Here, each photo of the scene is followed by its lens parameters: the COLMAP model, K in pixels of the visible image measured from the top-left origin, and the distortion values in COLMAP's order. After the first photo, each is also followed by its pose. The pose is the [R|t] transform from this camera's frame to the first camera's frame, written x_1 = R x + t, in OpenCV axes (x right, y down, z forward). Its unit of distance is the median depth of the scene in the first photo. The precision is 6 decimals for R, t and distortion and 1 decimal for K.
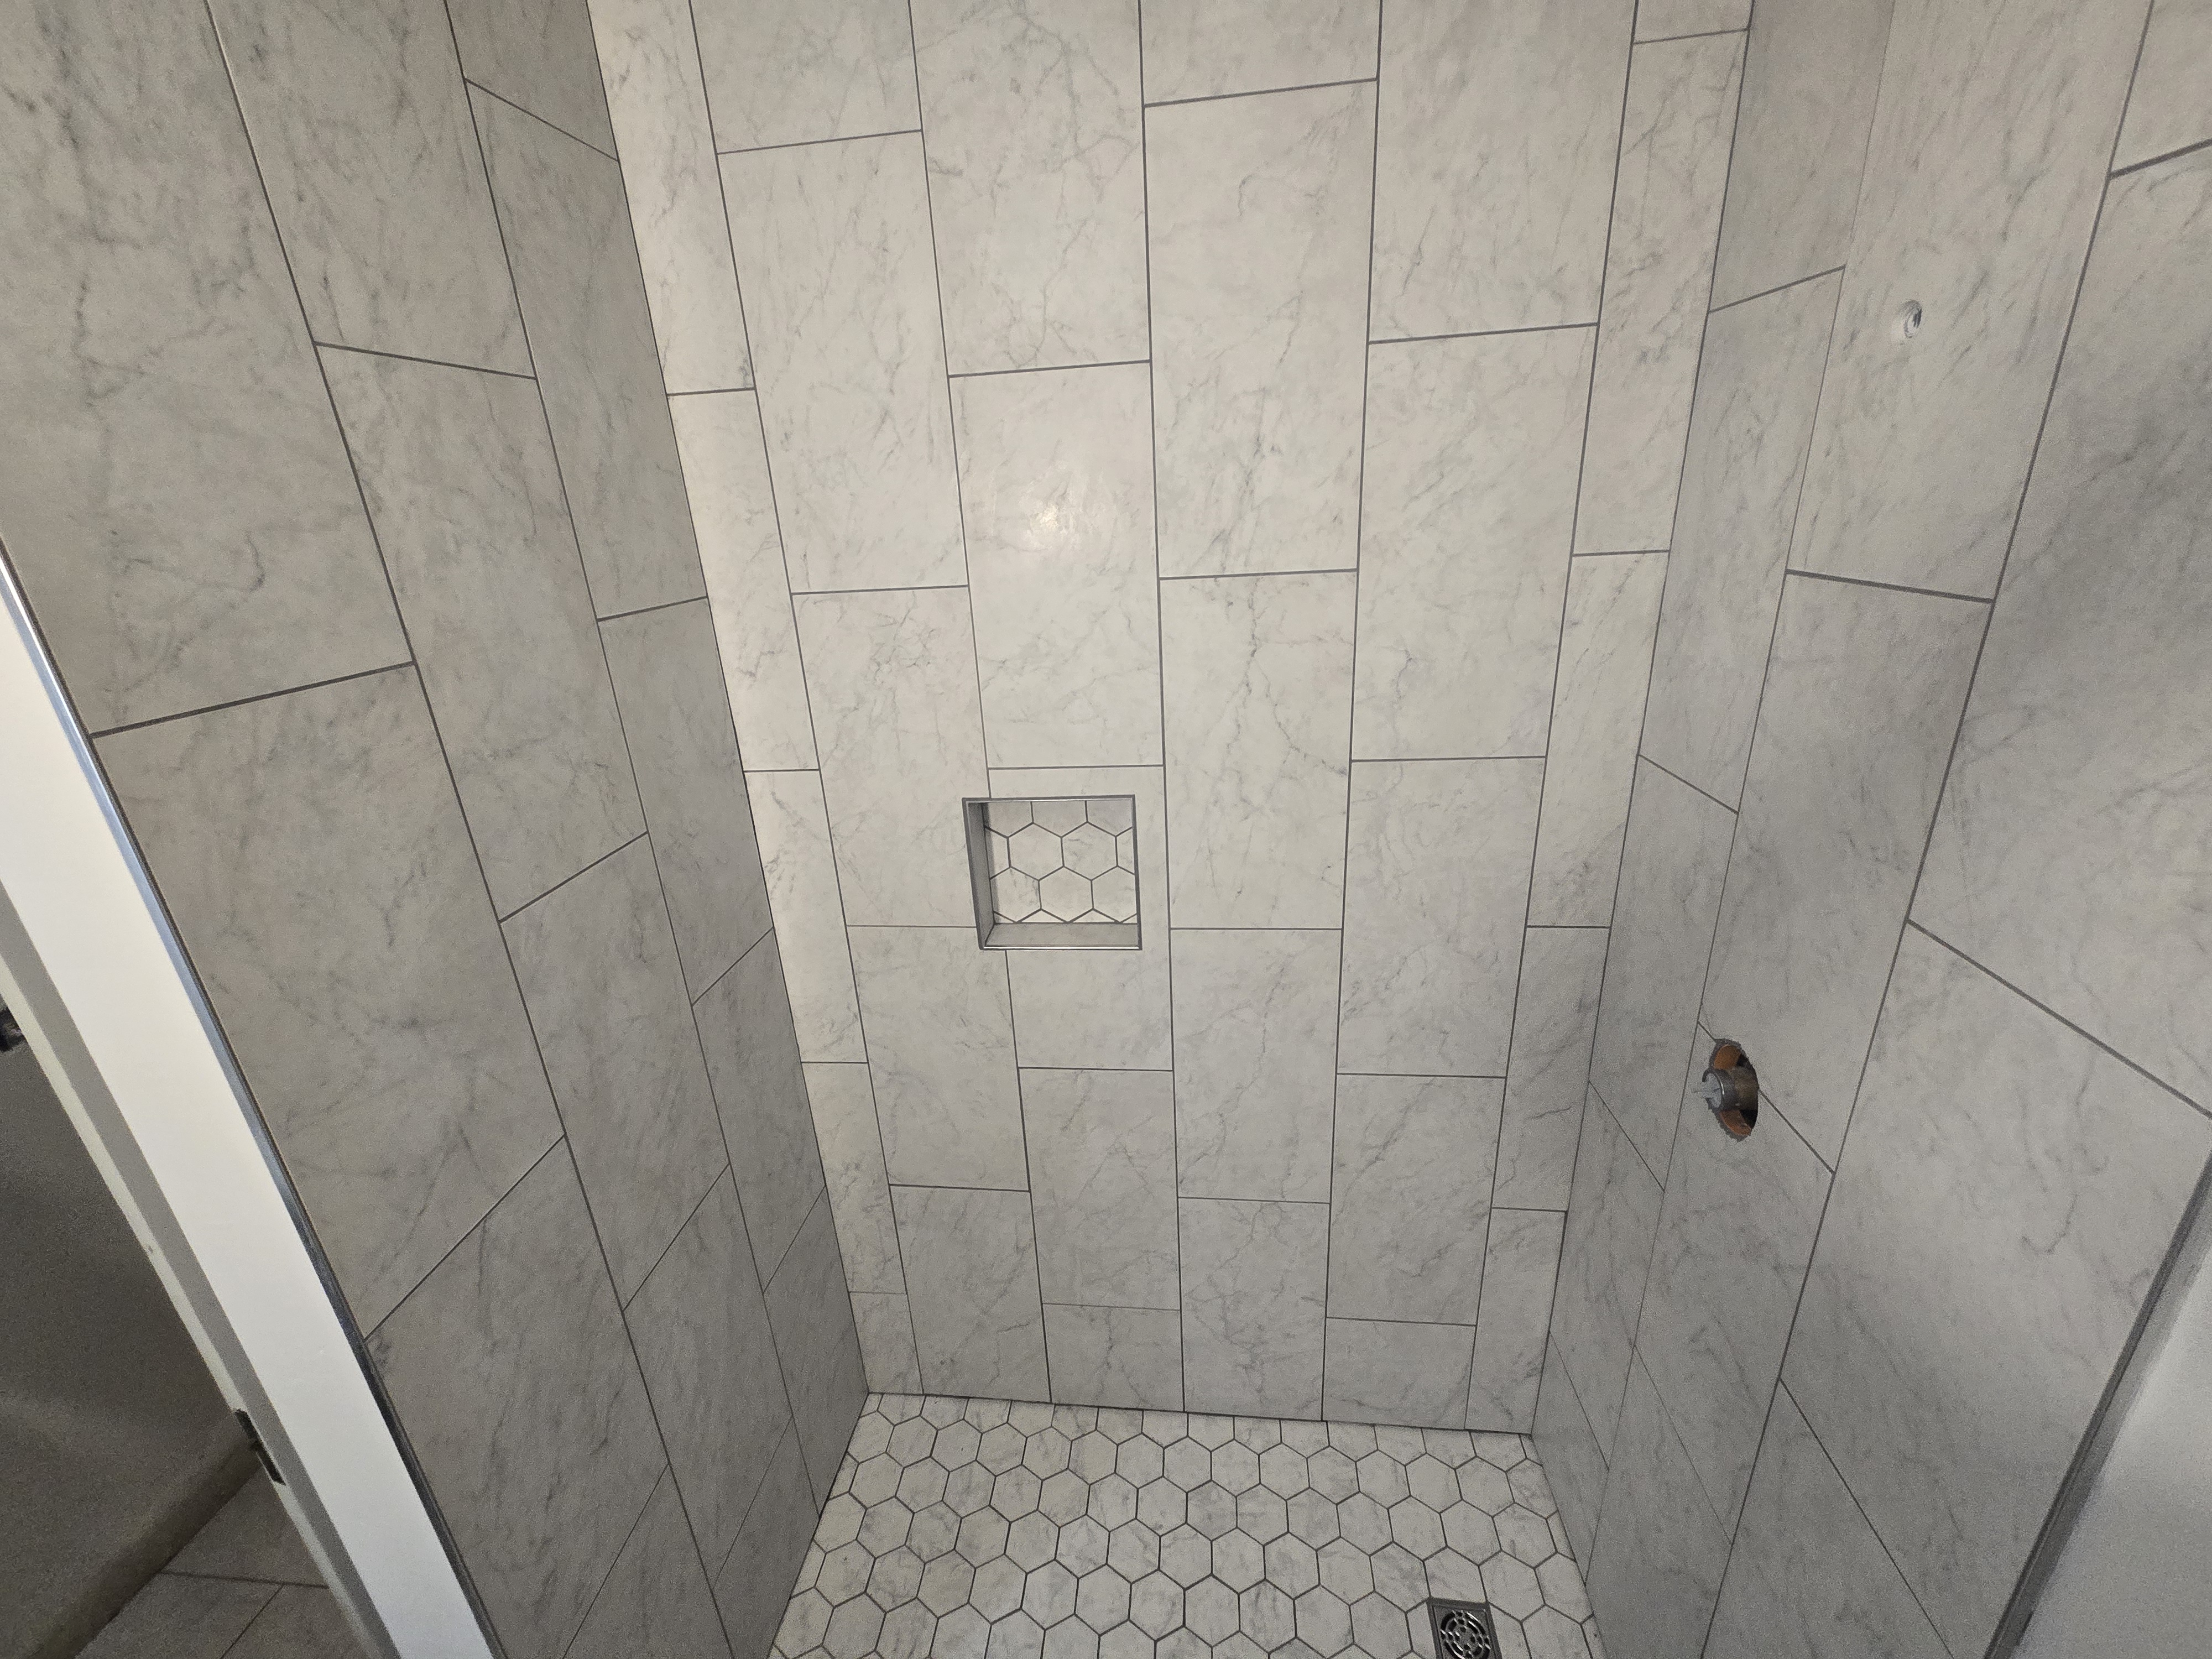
lens RADIAL K [[904.0, 0, 1100.4], [0, 904.0, 825.3], [0, 0, 1]] dist [0.002718, -0.000591]
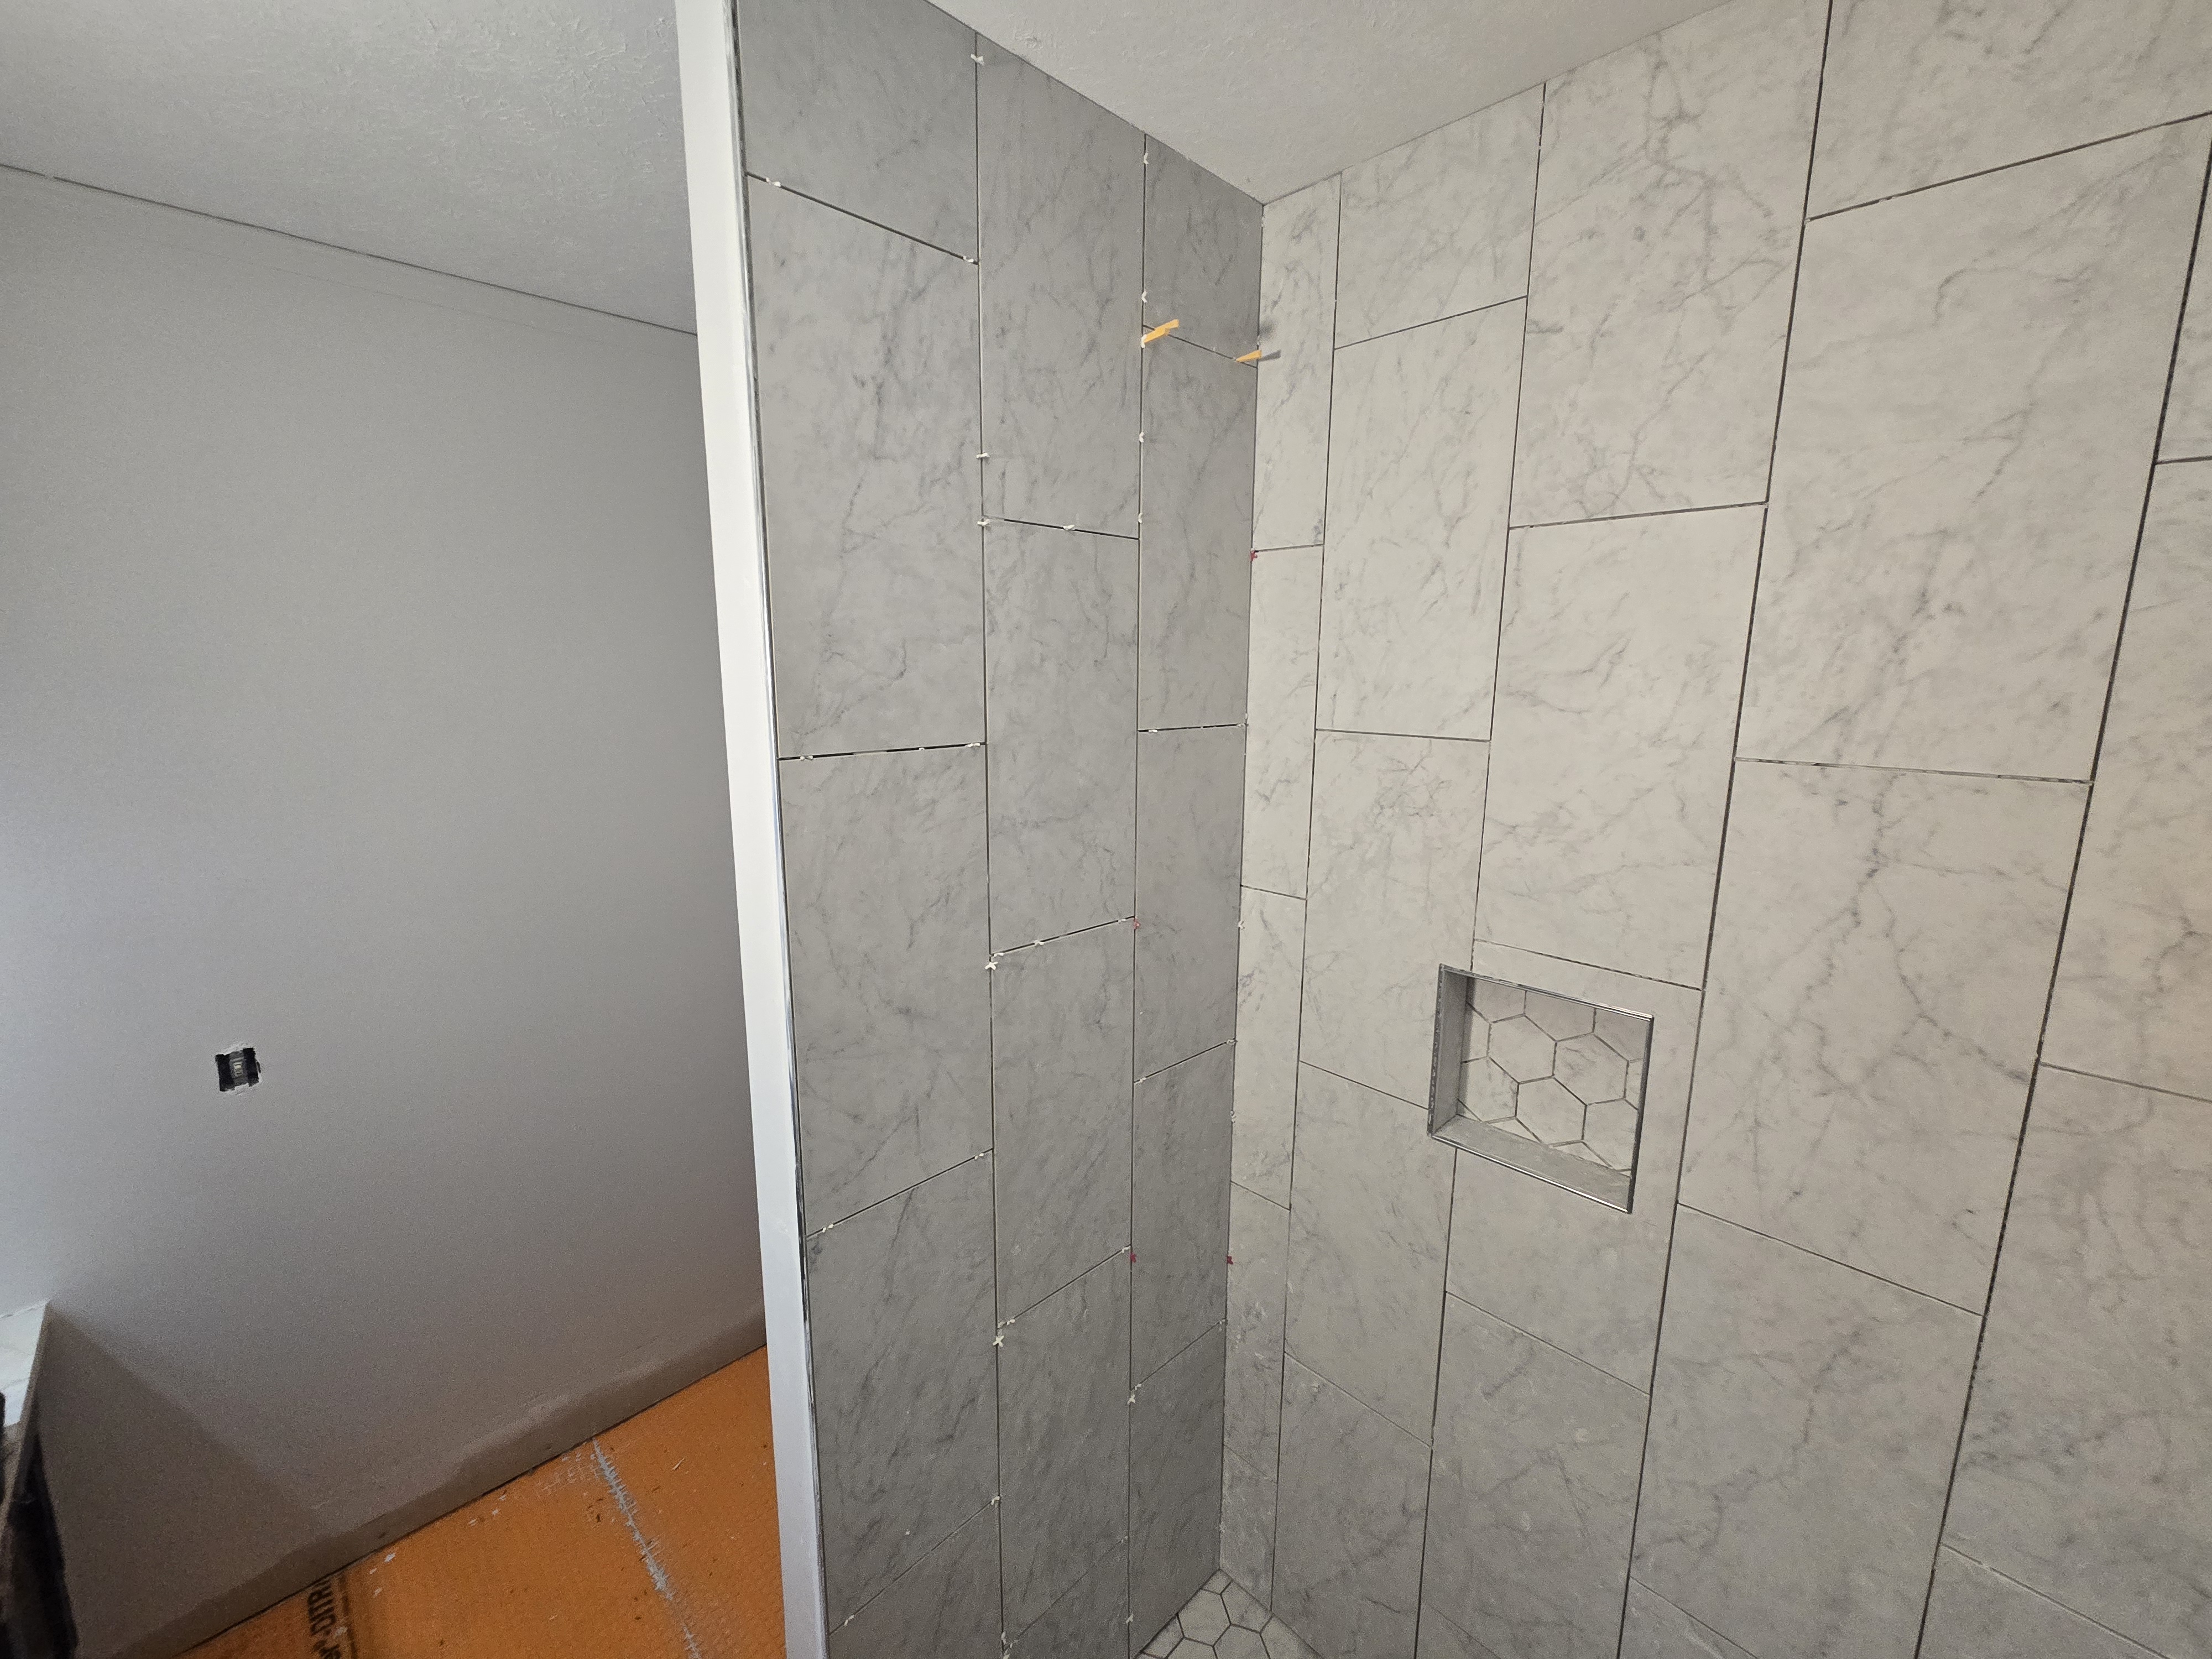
lens RADIAL K [[904.0, 0, 1099.8], [0, 904.0, 824.9], [0, 0, 1]] dist [0.002718, -0.000591]
pose [[0.774227, 0.169763, -0.609716, 0.118077], [-0.263666, 0.962293, -0.066877, -0.013977], [0.575372, 0.212540, 0.789794, 0.053869]]
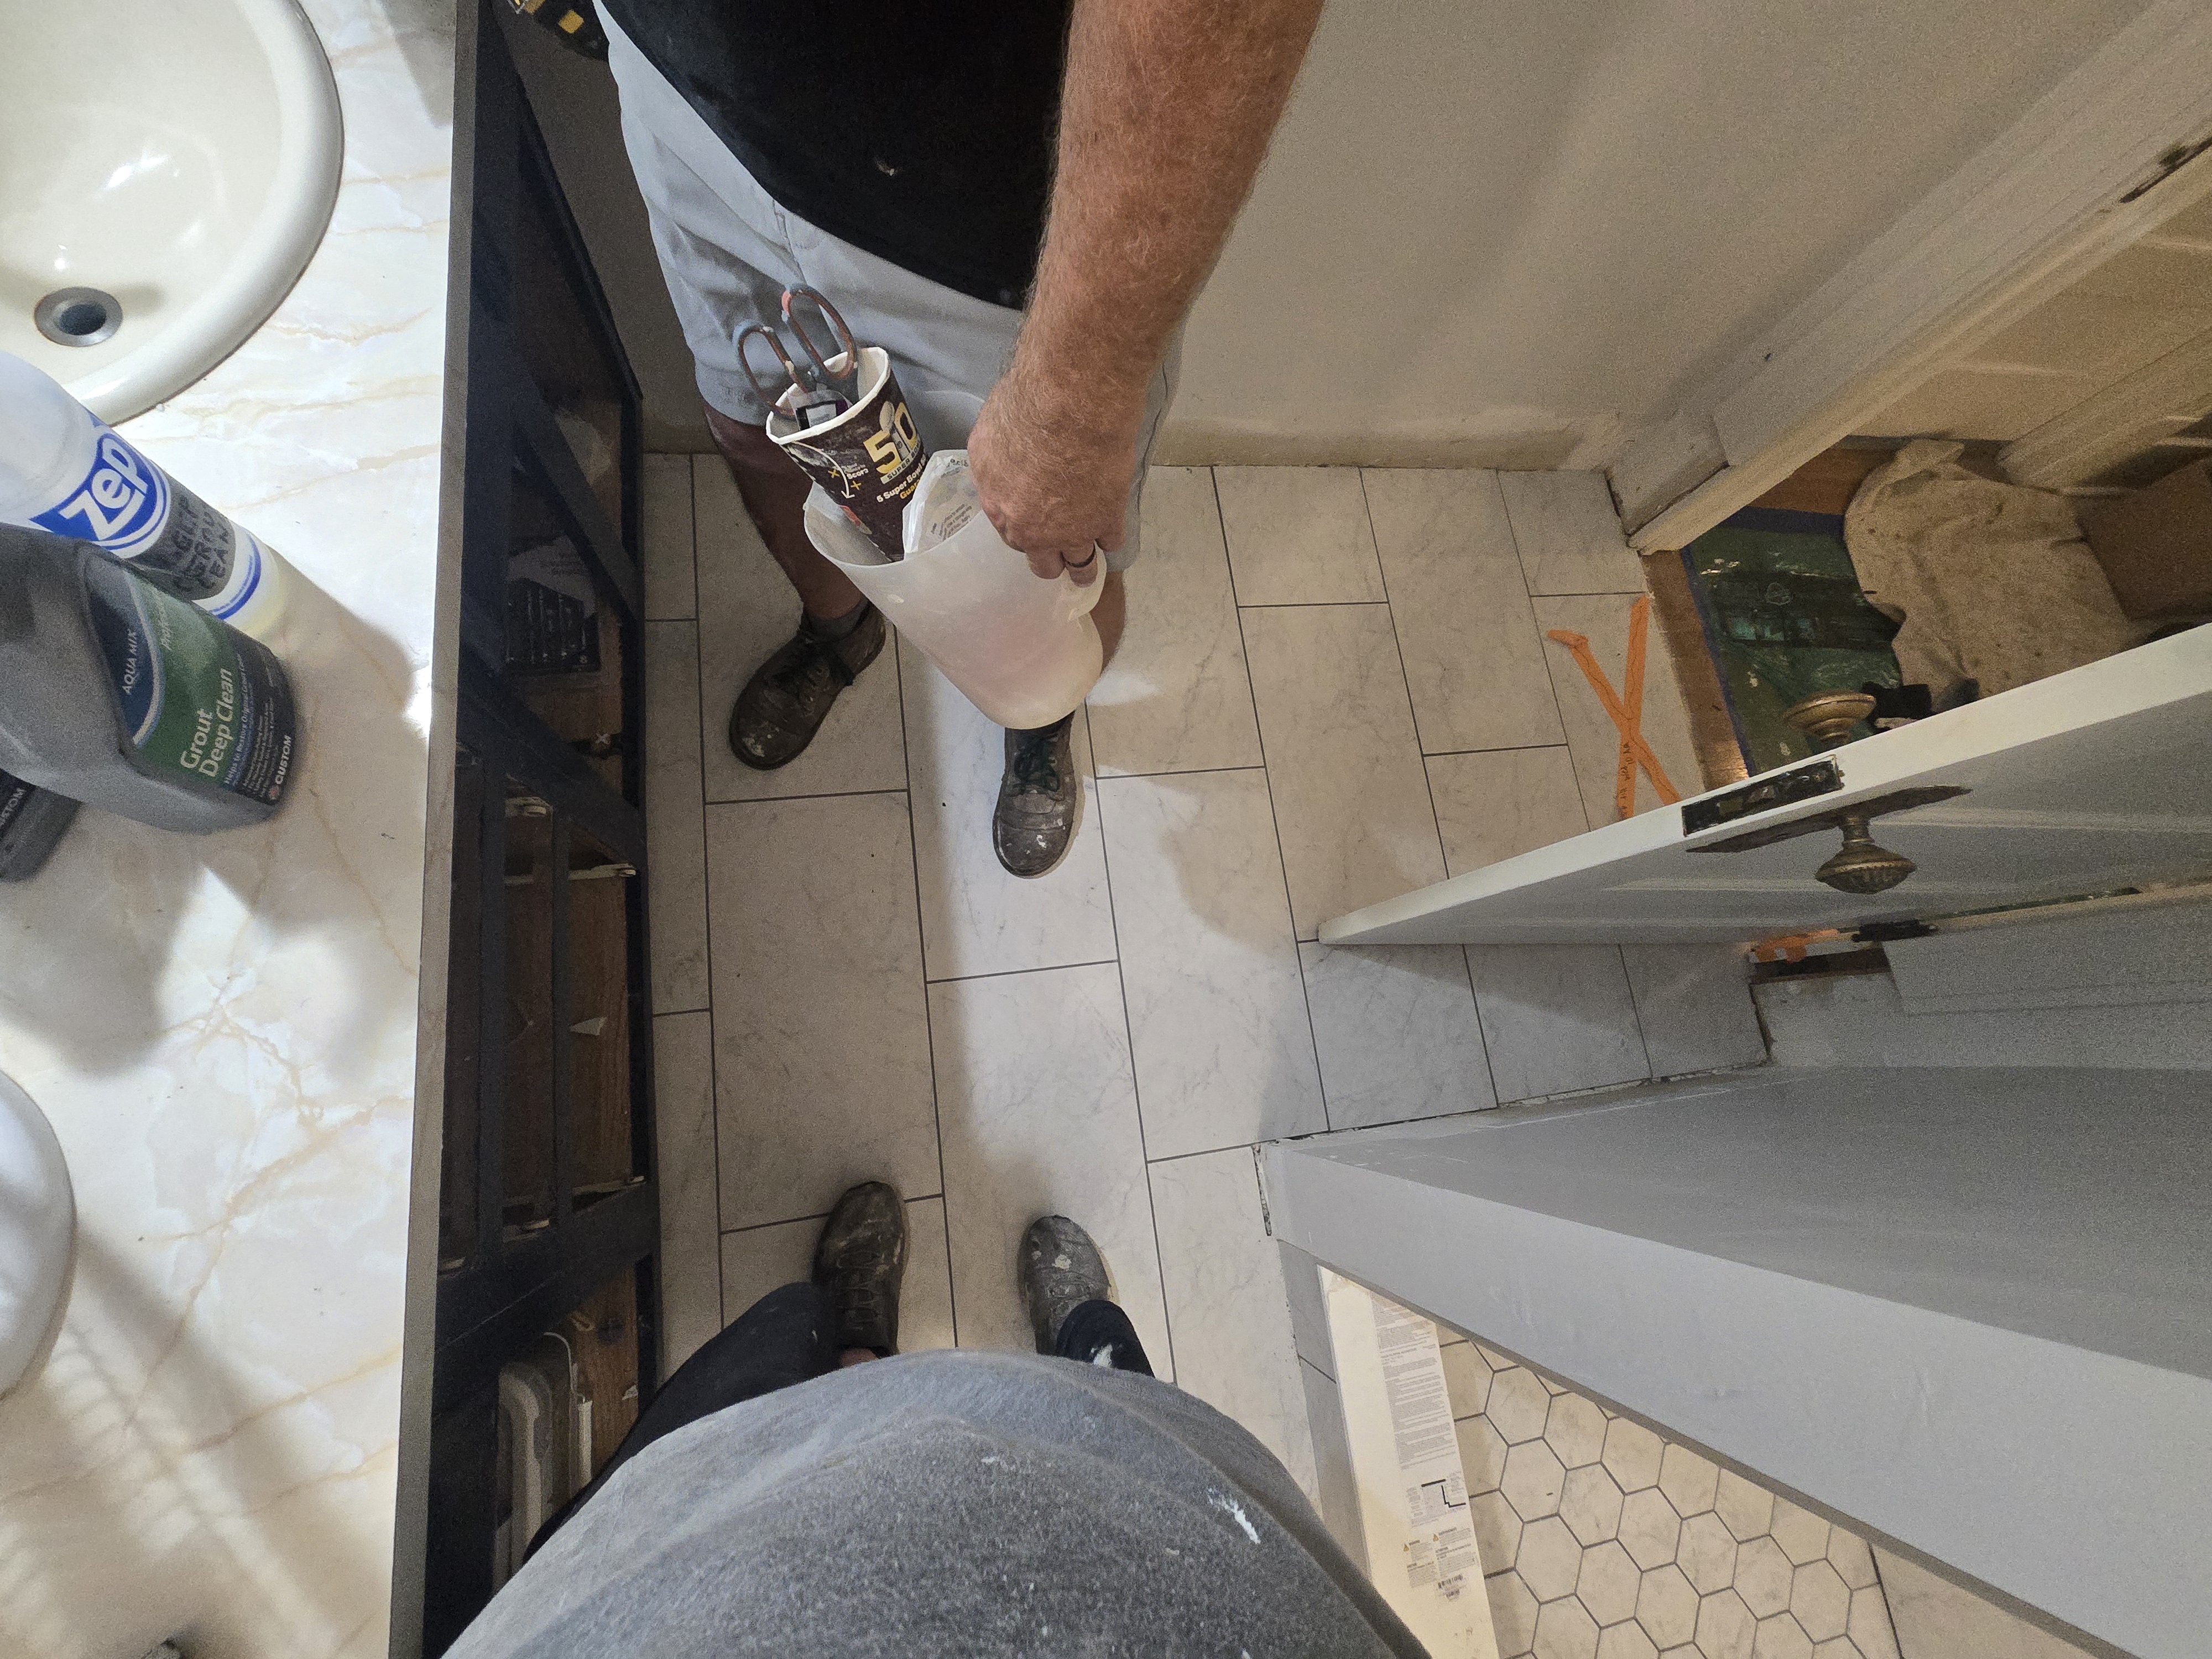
lens RADIAL K [[904.0, 0, 1097.7], [0, 904.0, 820.8], [0, 0, 1]] dist [0.002718, -0.000591]
pose [[0.223247, 0.963907, -0.145066, -0.736593], [-0.523854, 0.244145, 0.816070, 0.343977], [0.822032, -0.106192, 0.559451, 0.254290]]
